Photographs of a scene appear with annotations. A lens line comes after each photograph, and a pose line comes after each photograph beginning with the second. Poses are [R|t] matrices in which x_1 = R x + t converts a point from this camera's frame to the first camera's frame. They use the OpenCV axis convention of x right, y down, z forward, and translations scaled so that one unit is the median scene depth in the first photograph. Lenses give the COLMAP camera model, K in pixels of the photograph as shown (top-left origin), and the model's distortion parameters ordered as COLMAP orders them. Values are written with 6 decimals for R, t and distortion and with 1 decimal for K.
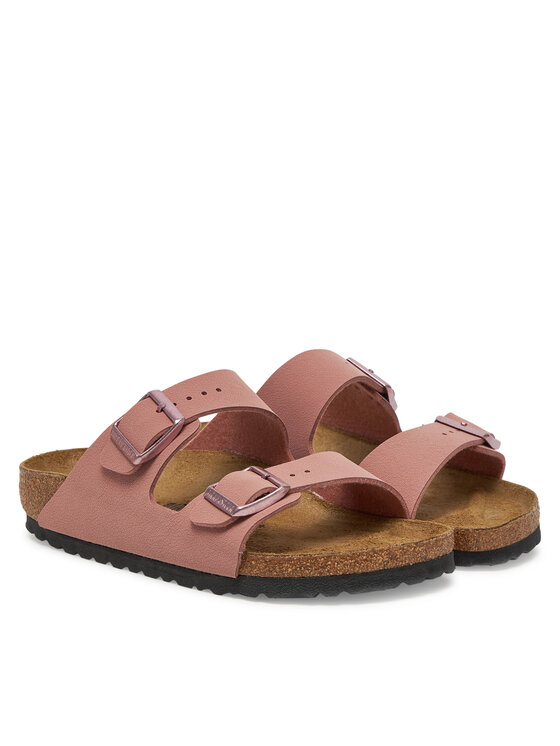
lens RADIAL K [[2195.1, 0, 281.8], [0, 2195.1, 371.8], [0, 0, 1]] dist [-0.950220, 0.000000]
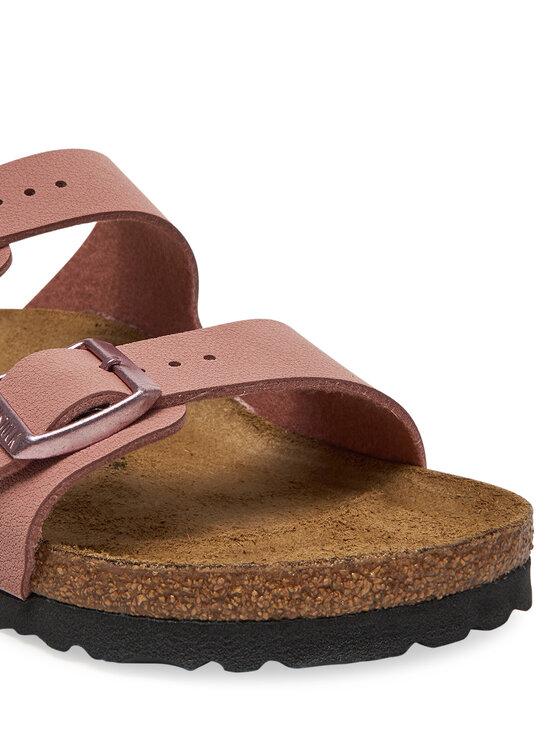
lens RADIAL K [[970.1, 0, 281.8], [0, 970.1, 375.0], [0, 0, 1]] dist [0.015298, 0.000000]
pose [[0.998552, 0.049054, -0.022077, 0.031573], [-0.047370, 0.996333, 0.071253, 0.034732], [0.025491, -0.070104, 0.997214, 0.815266]]
